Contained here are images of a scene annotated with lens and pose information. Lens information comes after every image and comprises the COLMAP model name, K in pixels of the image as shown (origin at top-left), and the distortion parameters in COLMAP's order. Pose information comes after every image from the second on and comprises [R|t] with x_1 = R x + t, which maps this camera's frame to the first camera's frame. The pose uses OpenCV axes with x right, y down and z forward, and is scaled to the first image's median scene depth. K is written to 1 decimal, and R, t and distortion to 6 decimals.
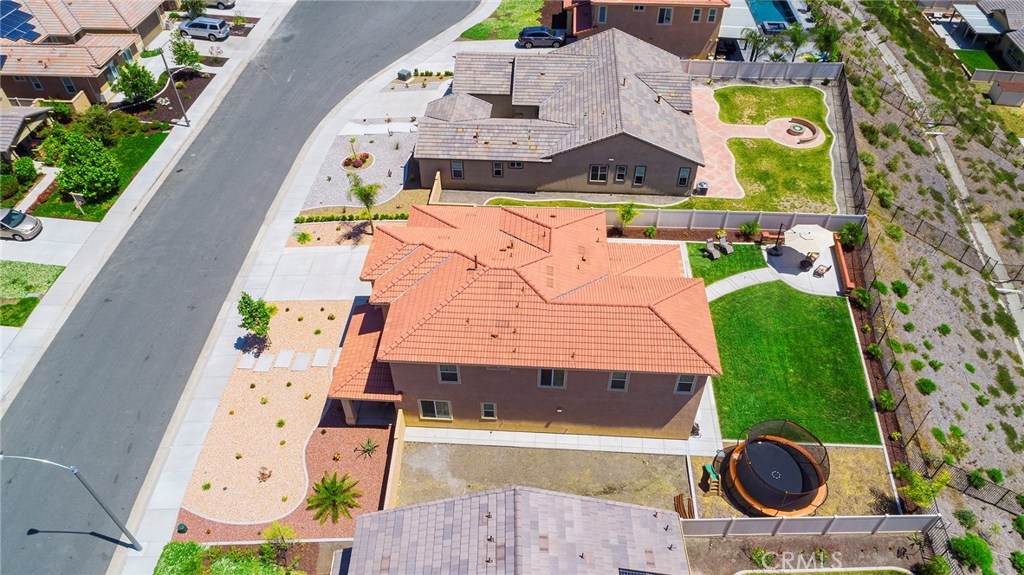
lens RADIAL K [[691.6, 0, 513.1], [0, 691.6, 290.2], [0, 0, 1]] dist [-0.022265, 0.011695]
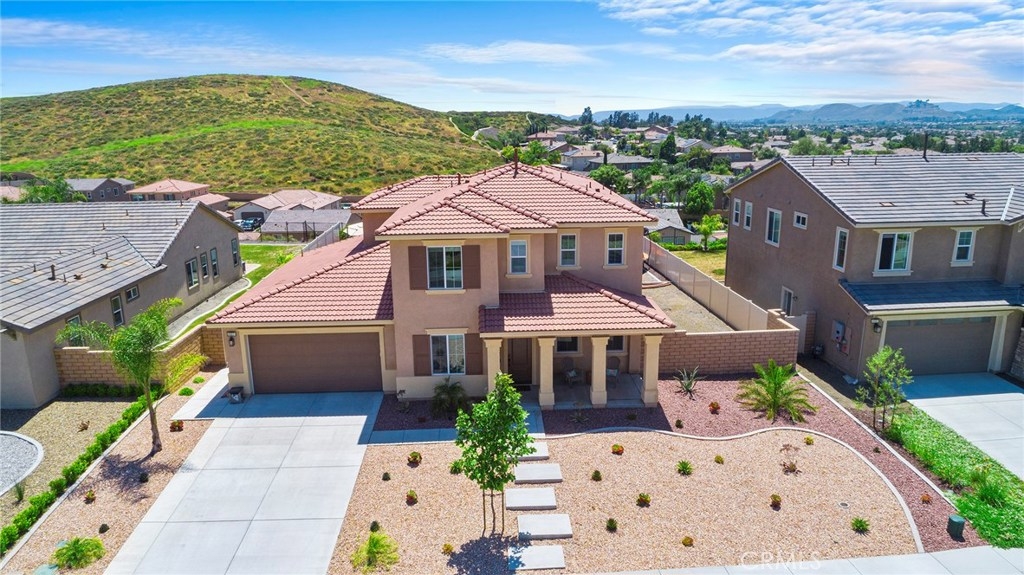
lens RADIAL K [[691.6, 0, 518.0], [0, 691.6, 286.4], [0, 0, 1]] dist [-0.022265, 0.011695]
pose [[-0.094217, -0.233512, 0.967779, -0.602056], [0.703235, 0.672479, 0.230723, -0.086642], [-0.704687, 0.702313, 0.100855, 0.695108]]
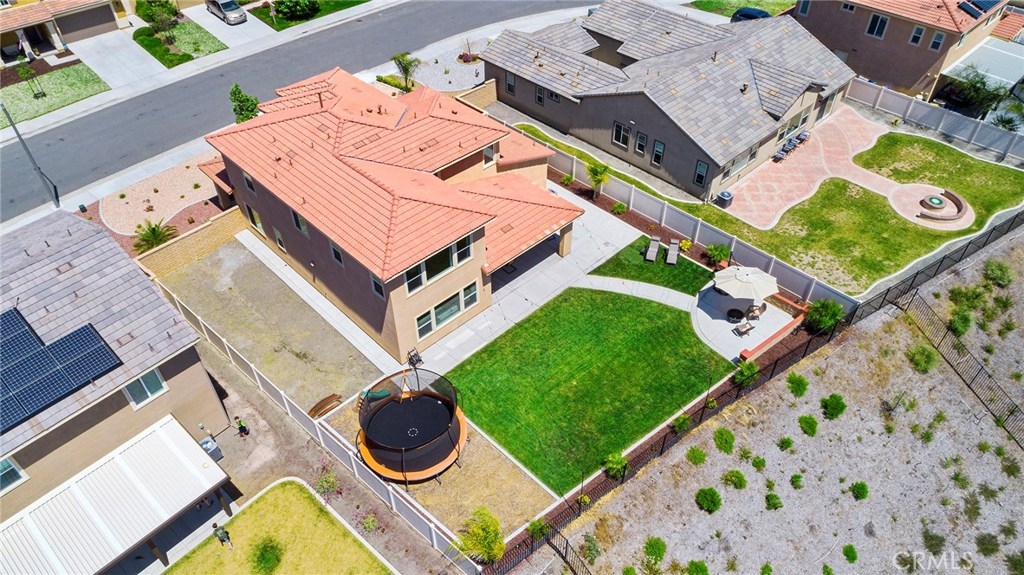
lens RADIAL K [[691.6, 0, 511.2], [0, 691.6, 290.4], [0, 0, 1]] dist [-0.022265, 0.011695]
pose [[0.740621, 0.459544, -0.490203, 0.543440], [-0.467896, 0.876323, 0.114595, -0.029050], [0.482238, 0.144492, 0.864042, 0.192923]]
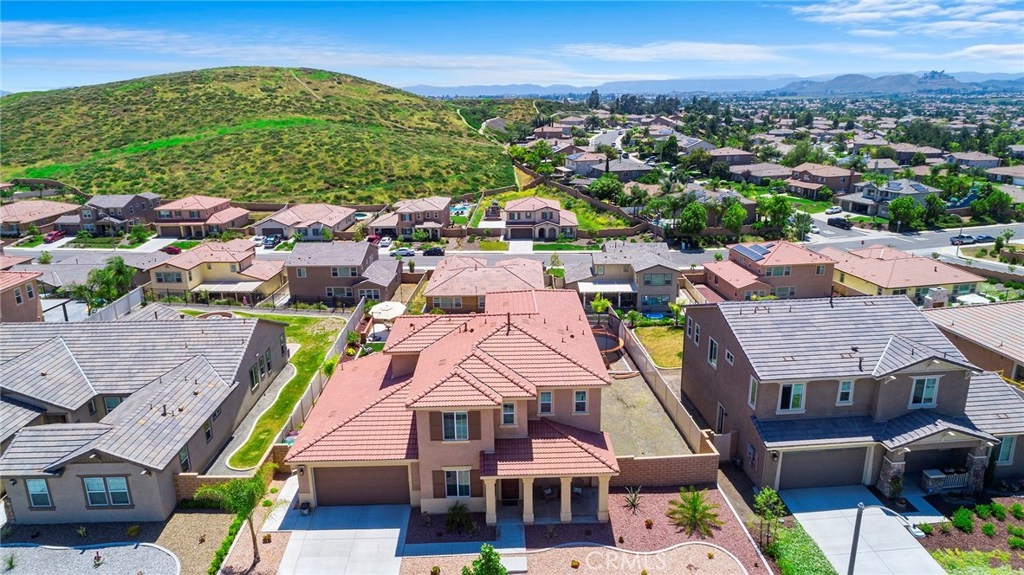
lens RADIAL K [[691.6, 0, 518.7], [0, 691.6, 286.8], [0, 0, 1]] dist [-0.022265, 0.011695]
pose [[-0.083610, -0.271906, 0.958685, -0.734704], [0.704667, 0.664107, 0.249813, -0.227917], [-0.704595, 0.696440, 0.136077, 0.548064]]
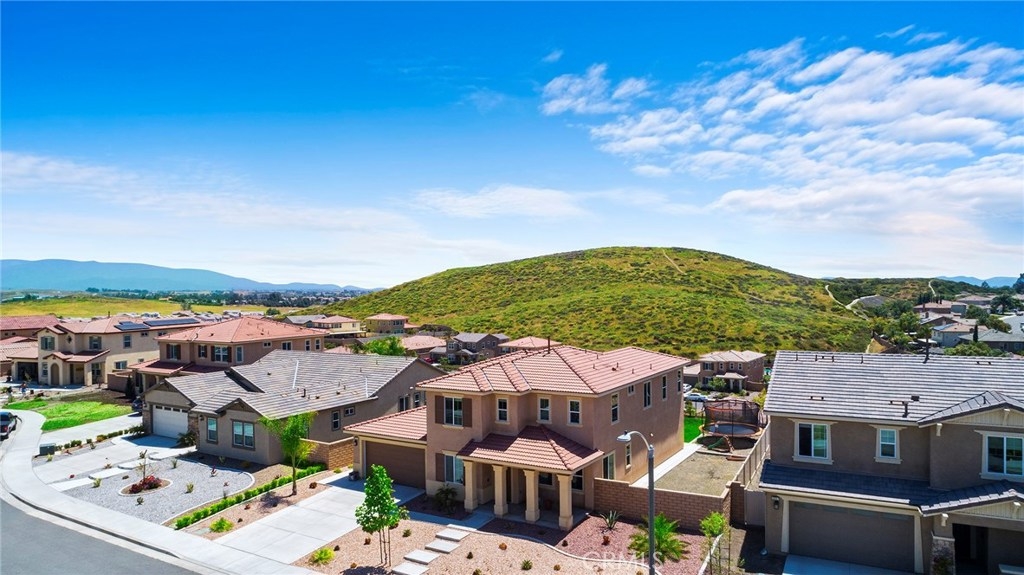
lens RADIAL K [[691.6, 0, 516.6], [0, 691.6, 286.0], [0, 0, 1]] dist [-0.022265, 0.011695]
pose [[0.458104, -0.003099, 0.888893, -0.759815], [0.625816, 0.711285, -0.320044, 0.156364], [-0.631264, 0.702897, 0.327782, 0.397257]]
